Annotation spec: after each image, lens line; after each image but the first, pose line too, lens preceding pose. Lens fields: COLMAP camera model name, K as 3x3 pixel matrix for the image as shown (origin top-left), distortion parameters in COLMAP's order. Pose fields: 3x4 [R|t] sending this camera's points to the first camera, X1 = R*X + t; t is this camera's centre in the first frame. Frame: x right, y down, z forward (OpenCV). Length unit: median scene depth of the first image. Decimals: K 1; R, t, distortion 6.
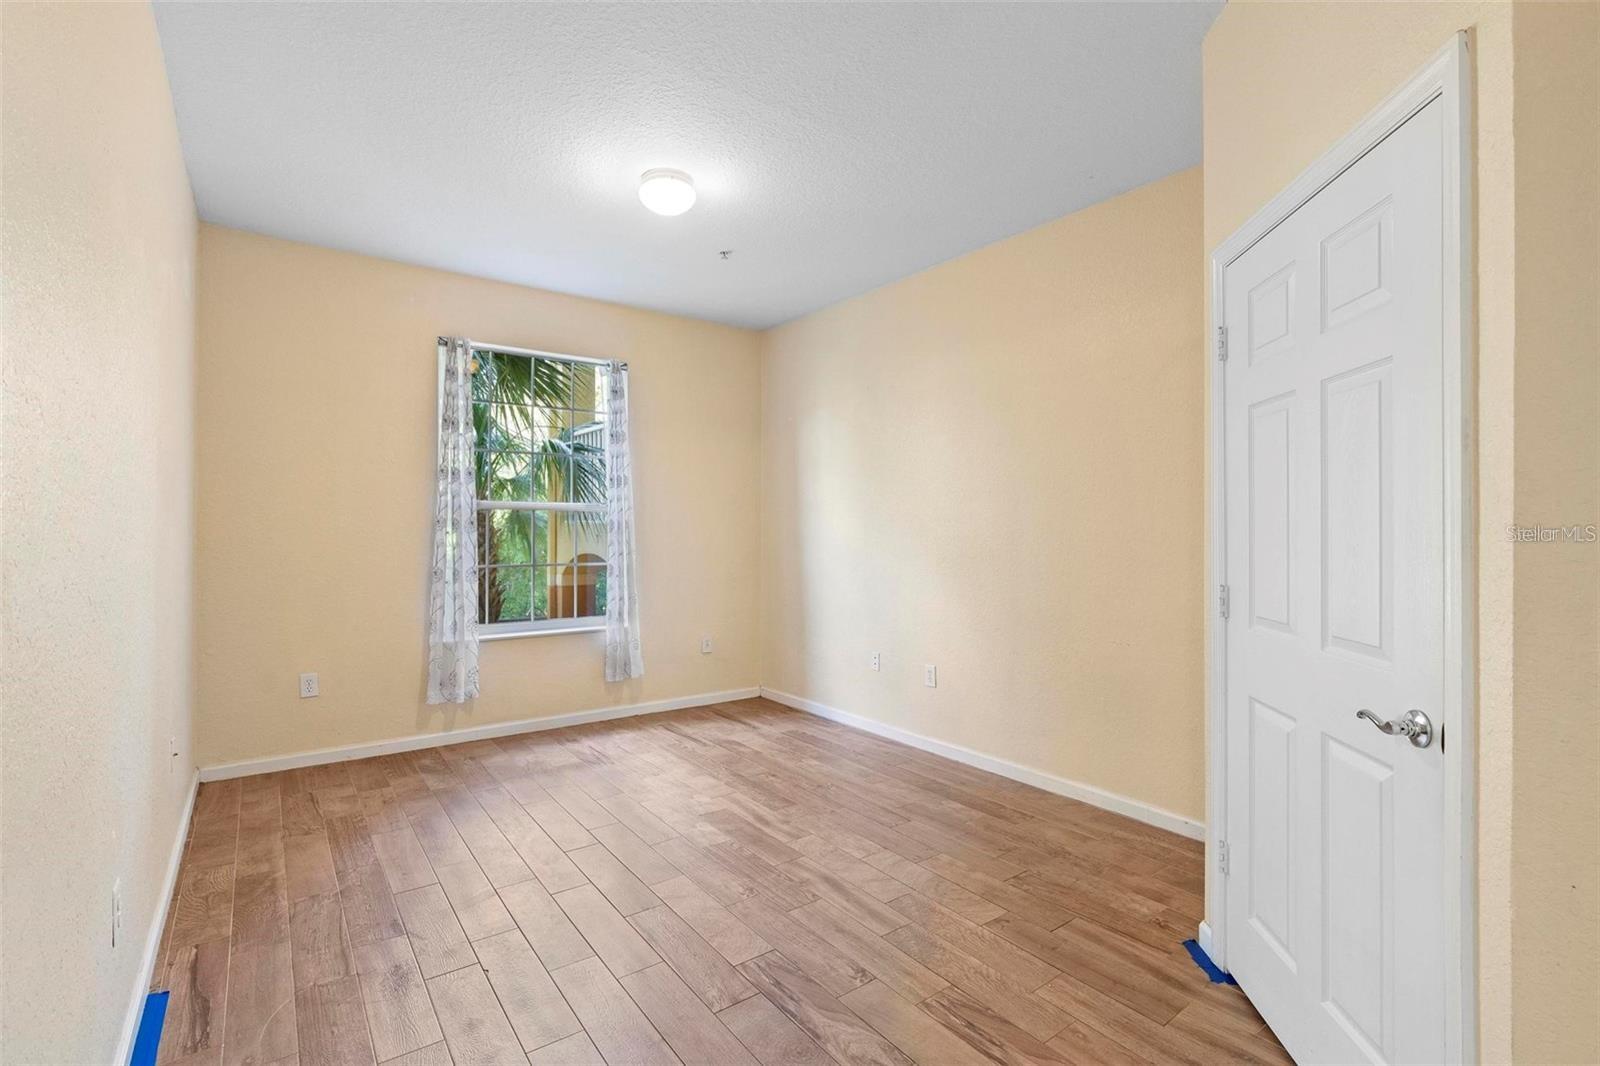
lens RADIAL K [[724.8, 0, 797.7], [0, 724.8, 524.6], [0, 0, 1]] dist [-0.012531, 0.003745]
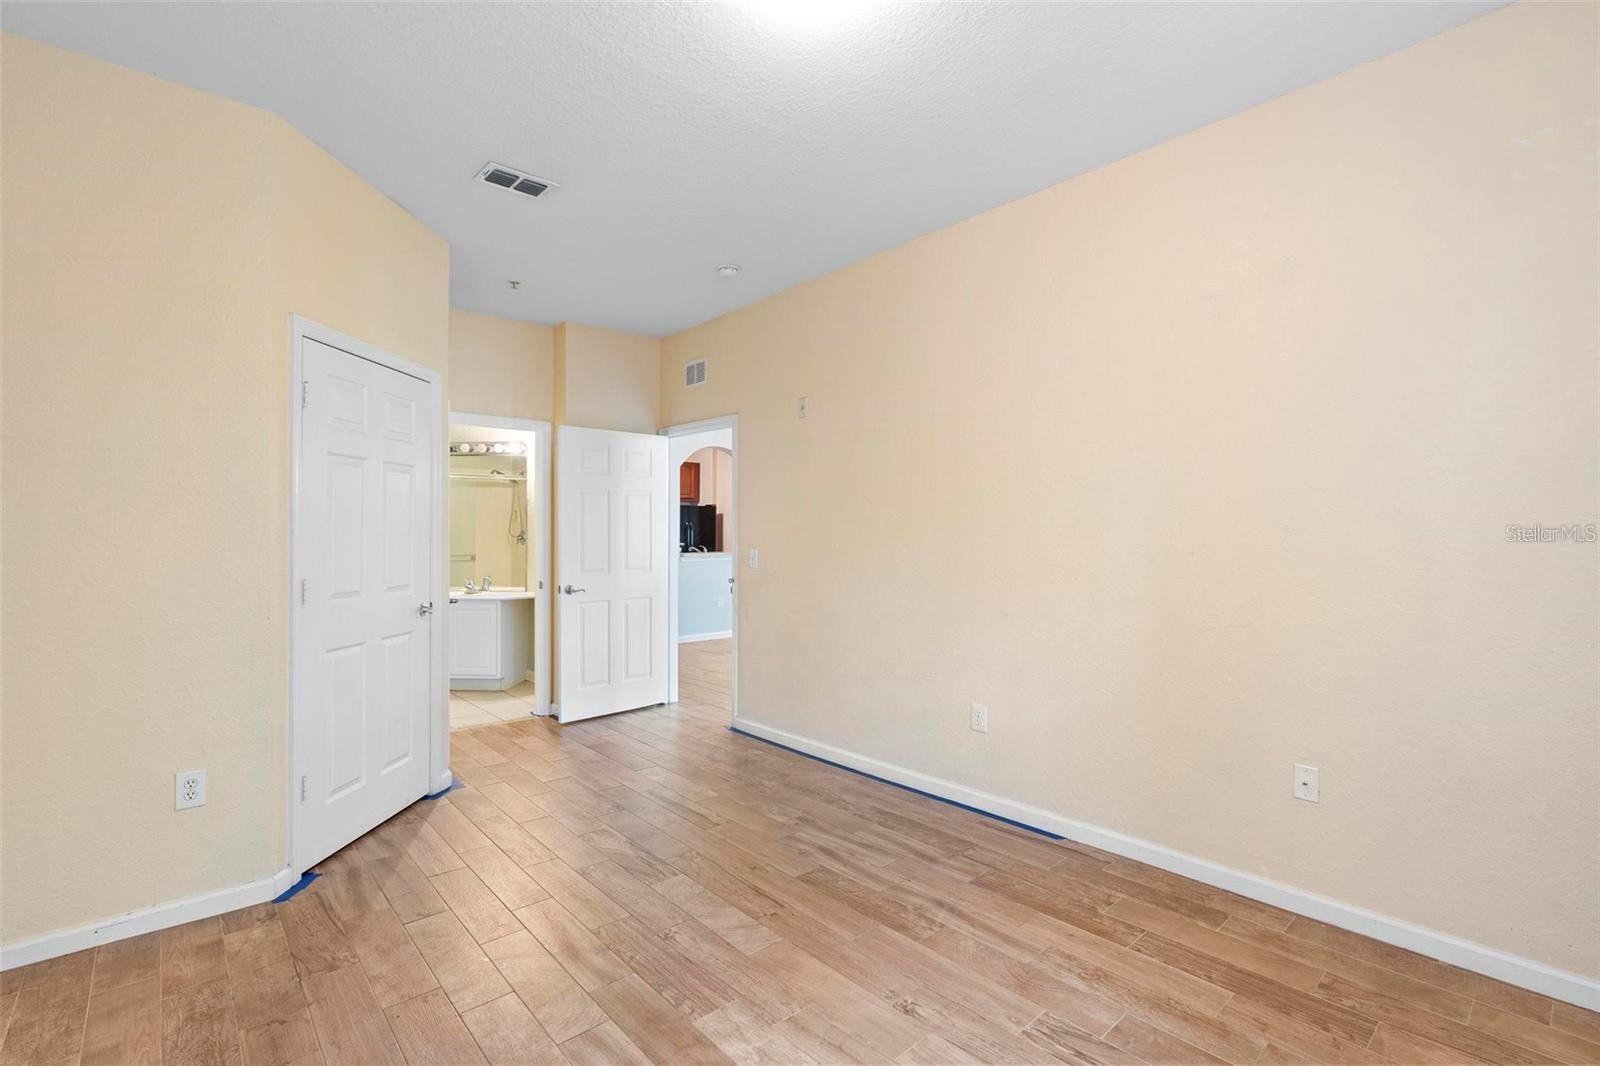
lens RADIAL K [[724.8, 0, 799.3], [0, 724.8, 536.0], [0, 0, 1]] dist [-0.012531, 0.003745]
pose [[-0.996362, 0.000991, -0.085213, -0.152186], [0.001068, 0.999999, -0.000854, 0.005529], [0.085212, -0.000942, -0.996362, 1.898710]]
